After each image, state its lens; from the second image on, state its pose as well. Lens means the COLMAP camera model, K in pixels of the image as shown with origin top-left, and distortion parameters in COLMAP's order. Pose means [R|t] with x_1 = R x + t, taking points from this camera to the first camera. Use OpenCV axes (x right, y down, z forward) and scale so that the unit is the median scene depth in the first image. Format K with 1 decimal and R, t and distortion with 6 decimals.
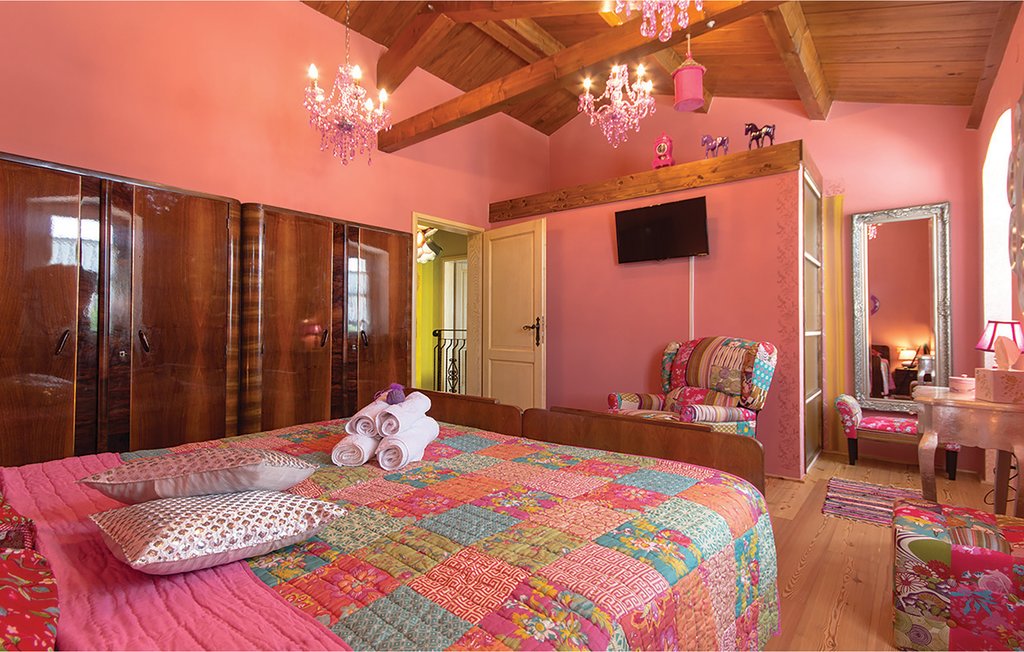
lens RADIAL K [[475.8, 0, 508.2], [0, 475.8, 323.9], [0, 0, 1]] dist [0.003375, 0.000309]
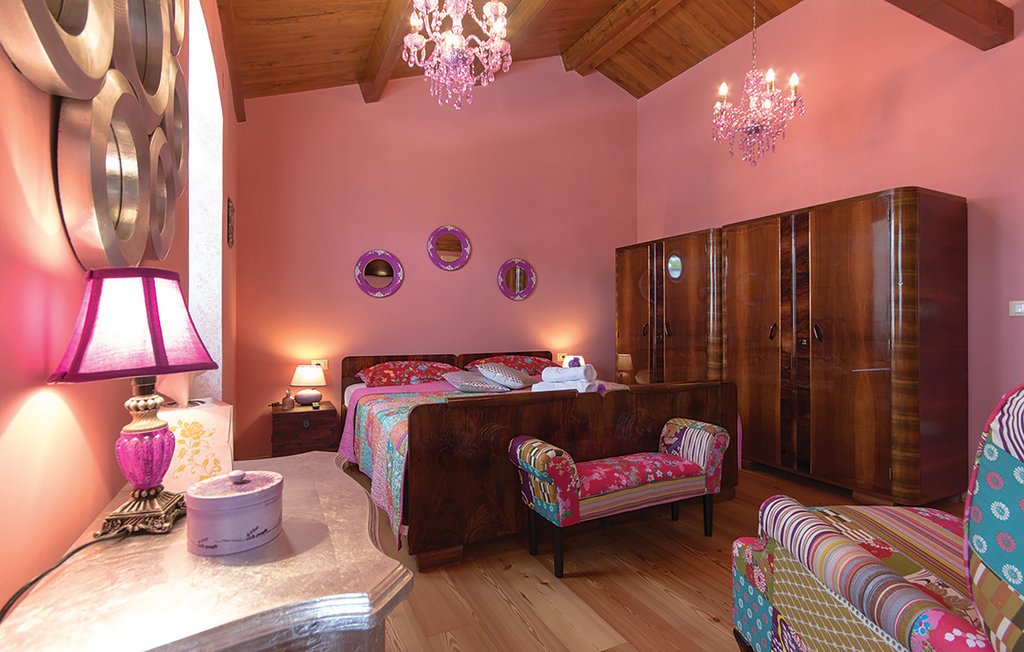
lens RADIAL K [[475.8, 0, 508.2], [0, 475.8, 323.9], [0, 0, 1]] dist [0.003375, 0.000309]
pose [[-0.402742, -0.014870, -0.915193, 0.839637], [0.006135, 0.999802, -0.018945, 0.030954], [0.915293, -0.013245, -0.402571, 0.916232]]
